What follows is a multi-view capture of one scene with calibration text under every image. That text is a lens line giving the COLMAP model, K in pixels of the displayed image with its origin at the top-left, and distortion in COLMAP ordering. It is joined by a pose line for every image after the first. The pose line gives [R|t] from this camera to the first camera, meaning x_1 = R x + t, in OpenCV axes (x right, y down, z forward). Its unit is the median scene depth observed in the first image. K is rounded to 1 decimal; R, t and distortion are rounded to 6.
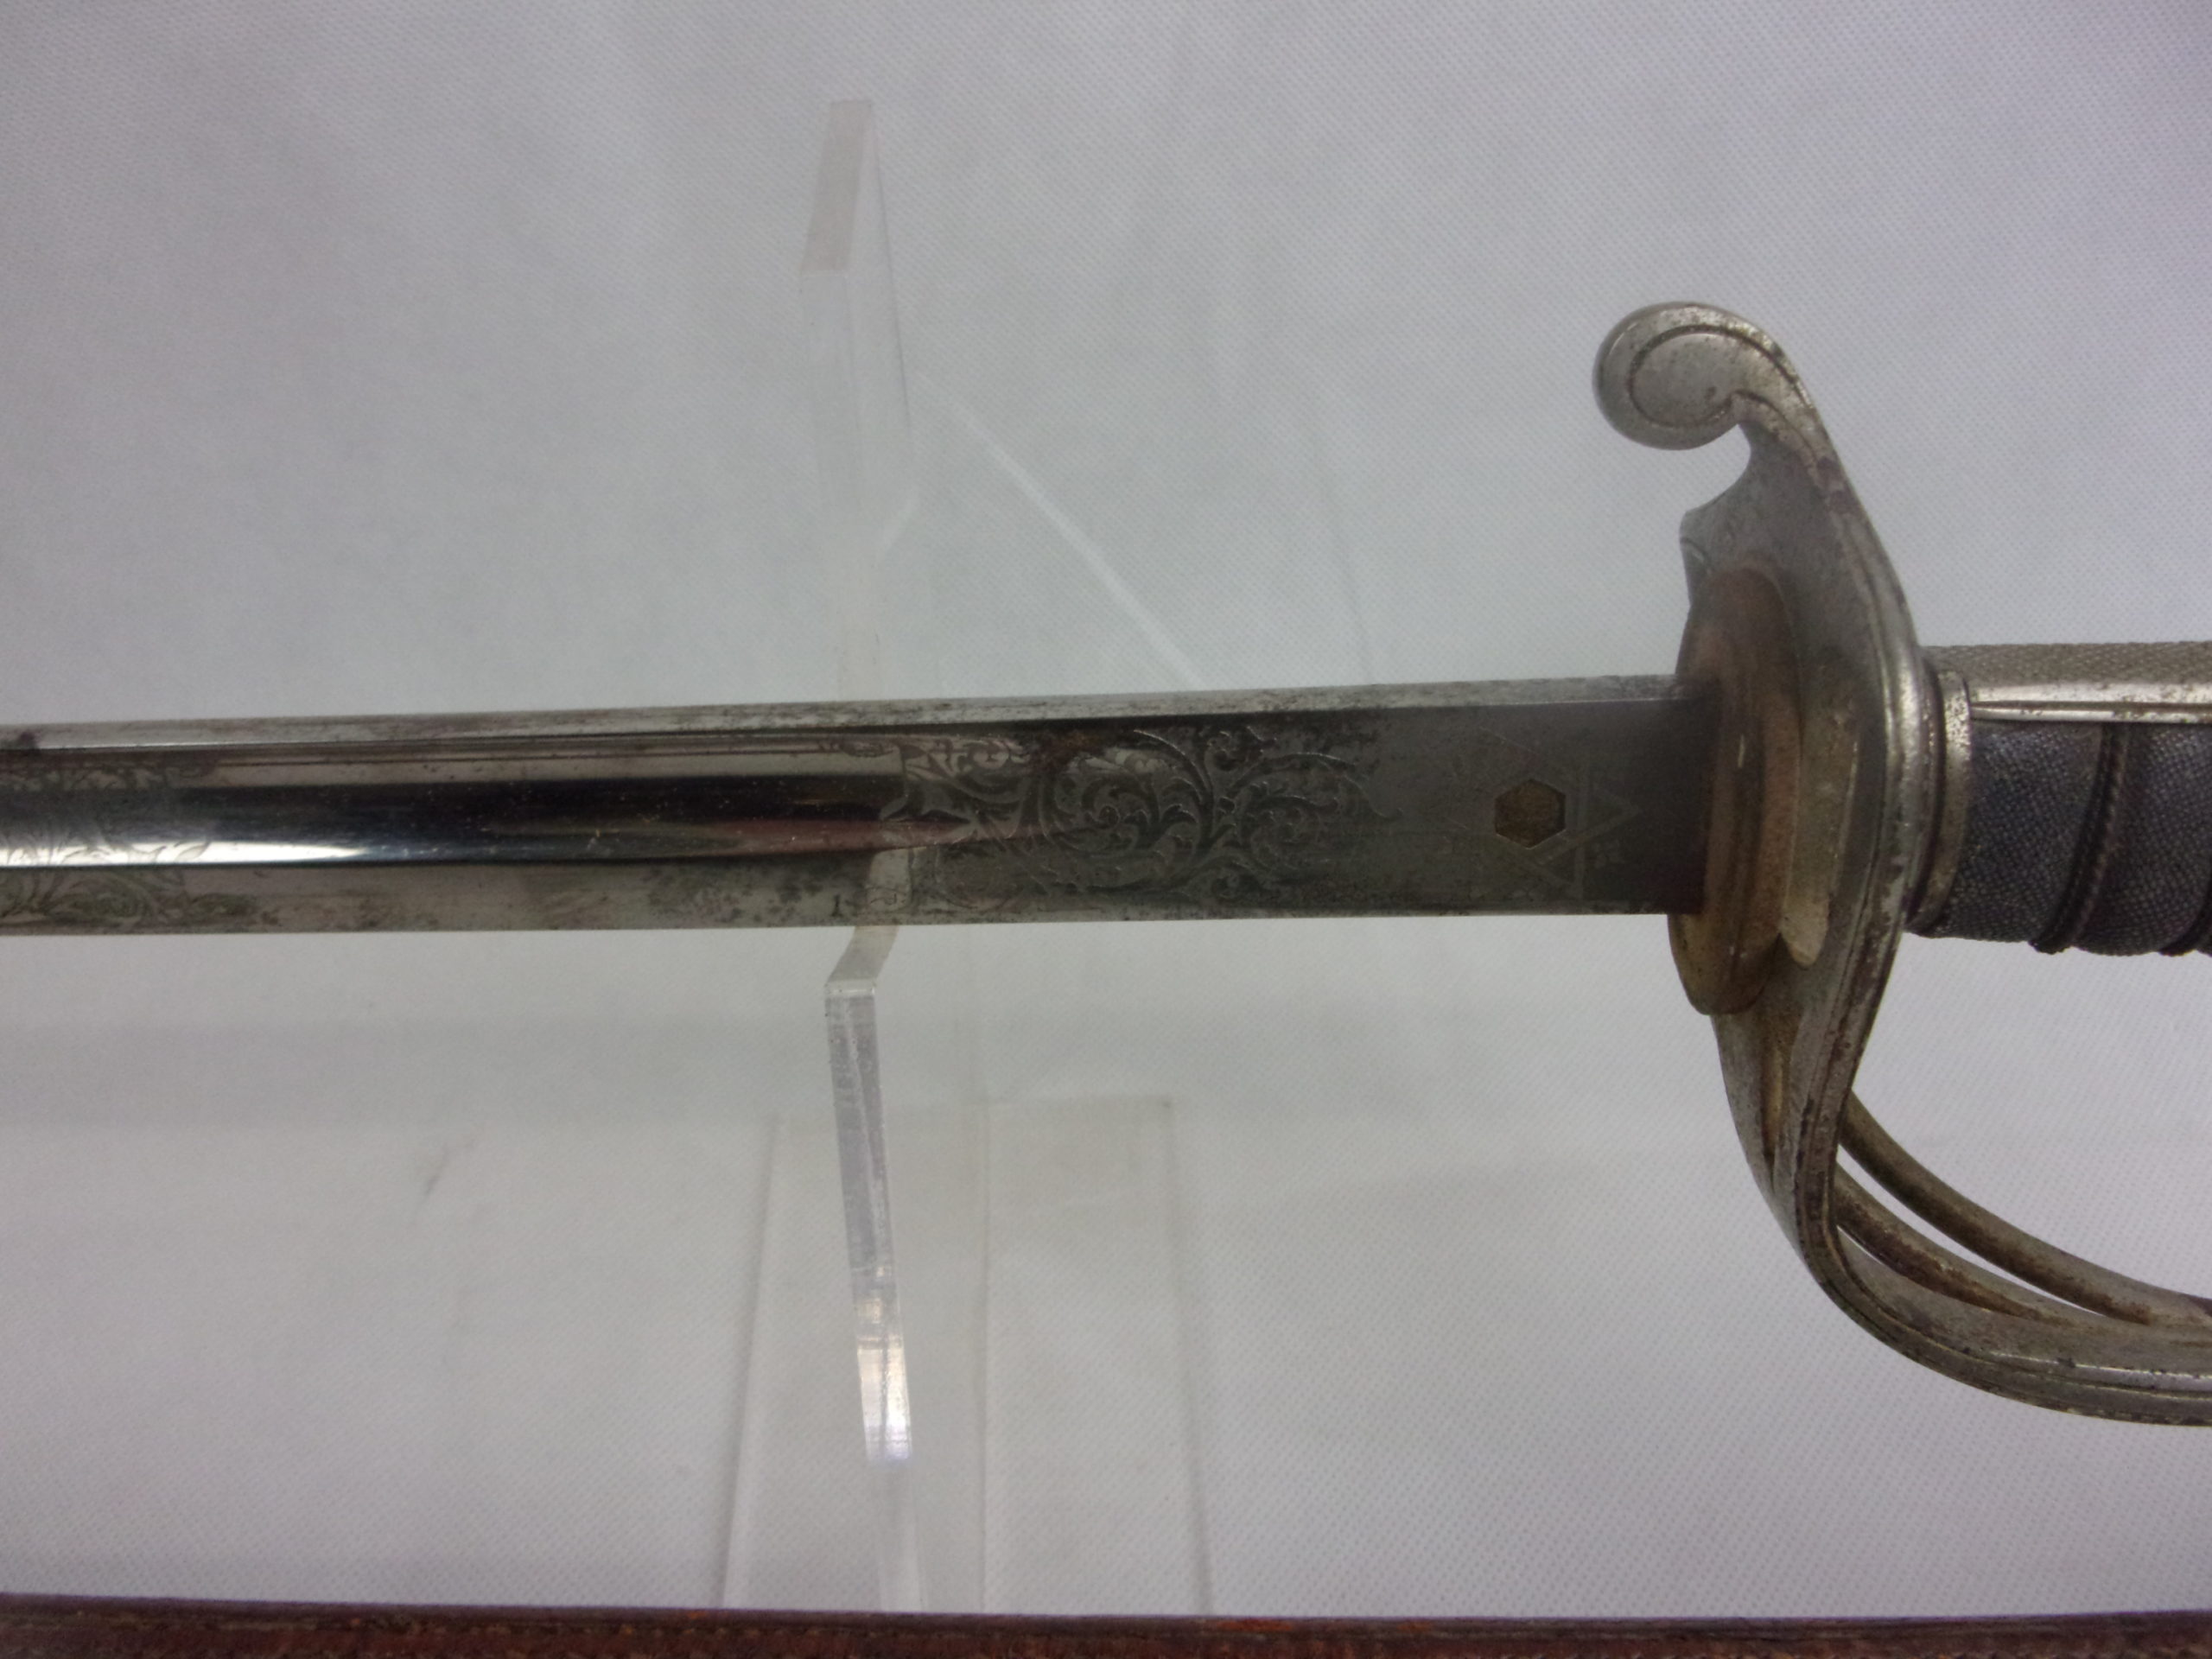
lens RADIAL K [[1825.5, 0, 1118.9], [0, 1825.5, 819.9], [0, 0, 1]] dist [0.017194, -0.013147]
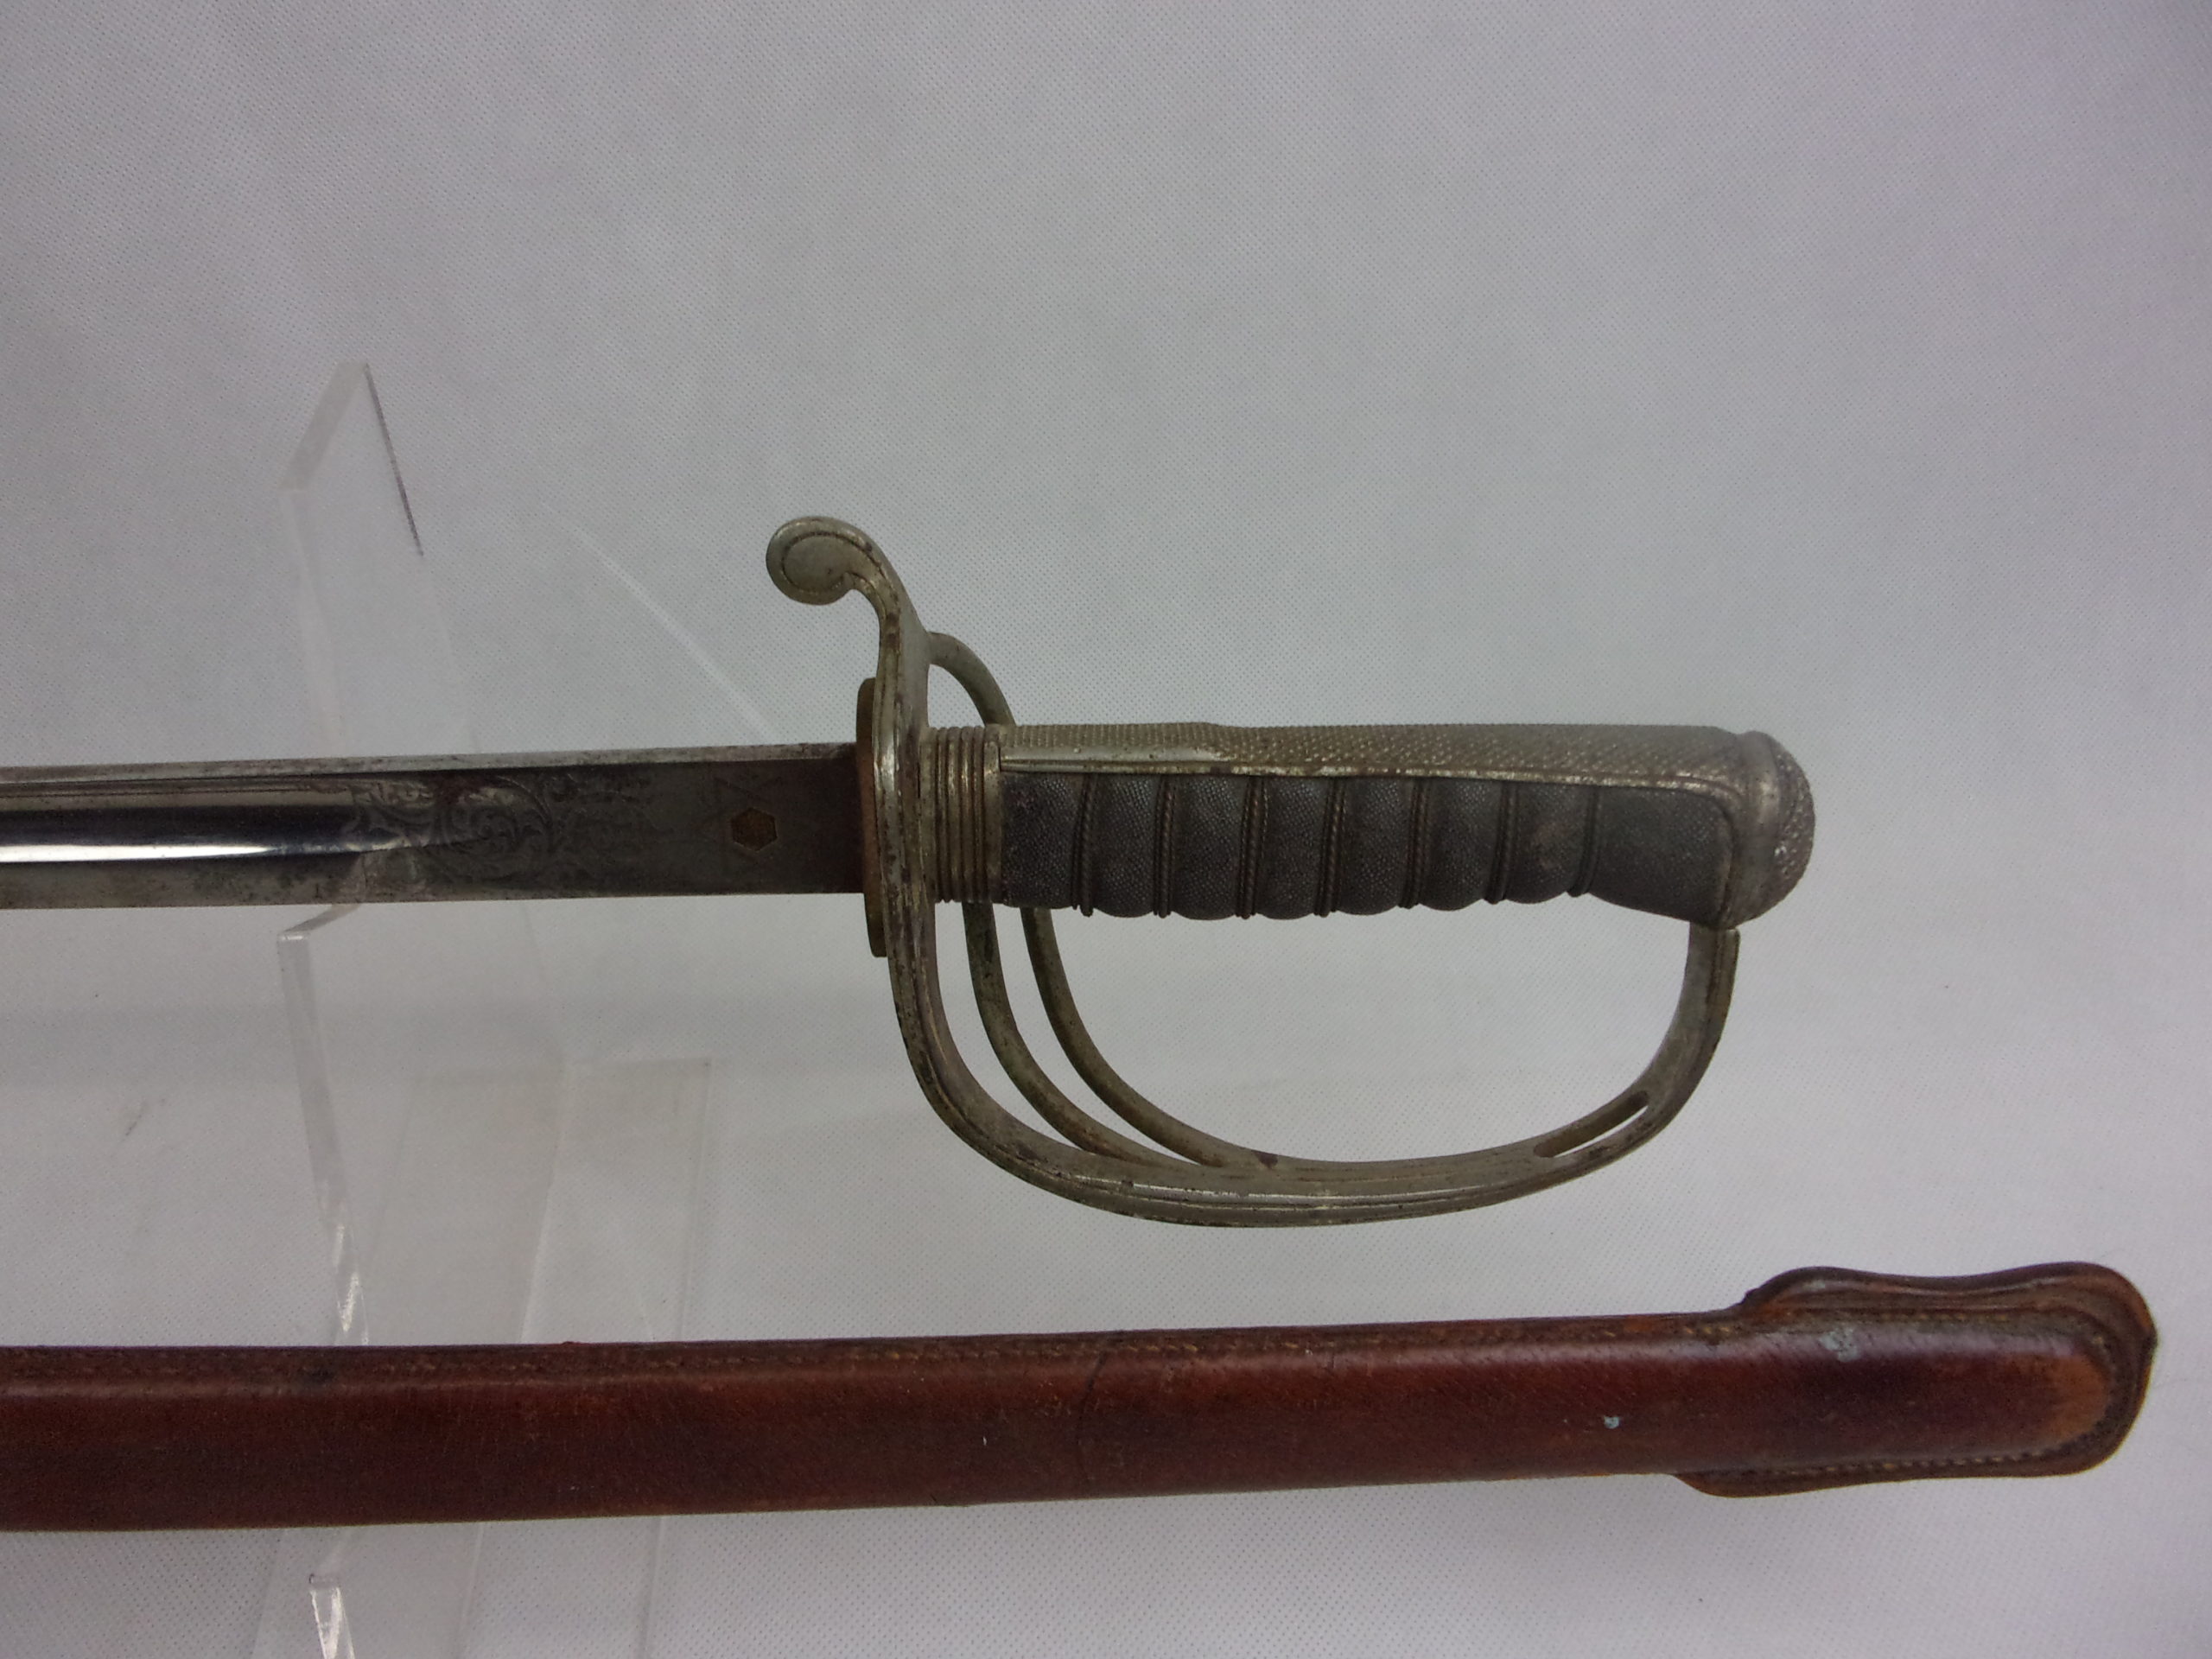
lens RADIAL K [[1825.5, 0, 1101.6], [0, 1825.5, 819.7], [0, 0, 1]] dist [0.017194, -0.013147]
pose [[0.999105, -0.000573, 0.042291, 0.457760], [0.001816, 0.999567, -0.029358, 0.035136], [-0.042256, 0.029409, 0.998674, -0.594053]]
